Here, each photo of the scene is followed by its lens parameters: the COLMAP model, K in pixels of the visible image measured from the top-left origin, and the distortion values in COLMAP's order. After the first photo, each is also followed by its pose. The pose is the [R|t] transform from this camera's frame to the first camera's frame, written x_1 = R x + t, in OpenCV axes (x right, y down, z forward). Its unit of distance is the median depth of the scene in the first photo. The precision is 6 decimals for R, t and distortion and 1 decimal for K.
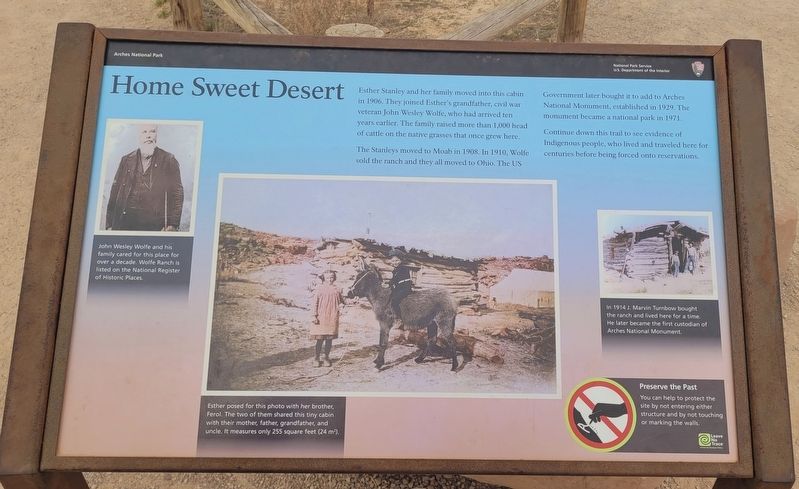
lens RADIAL K [[618.0, 0, 399.7], [0, 618.0, 243.9], [0, 0, 1]] dist [0.024830, -0.005609]
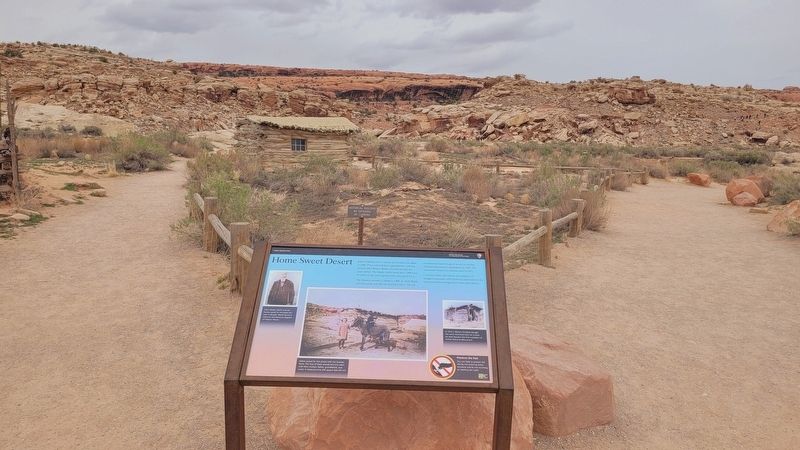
lens RADIAL K [[584.3, 0, 399.6], [0, 584.3, 225.7], [0, 0, 1]] dist [0.002103, -0.000053]
pose [[0.999931, -0.004660, -0.010828, 0.163160], [-0.000936, 0.884280, -0.466957, 0.902131], [0.011751, 0.466935, 0.884214, -1.518709]]
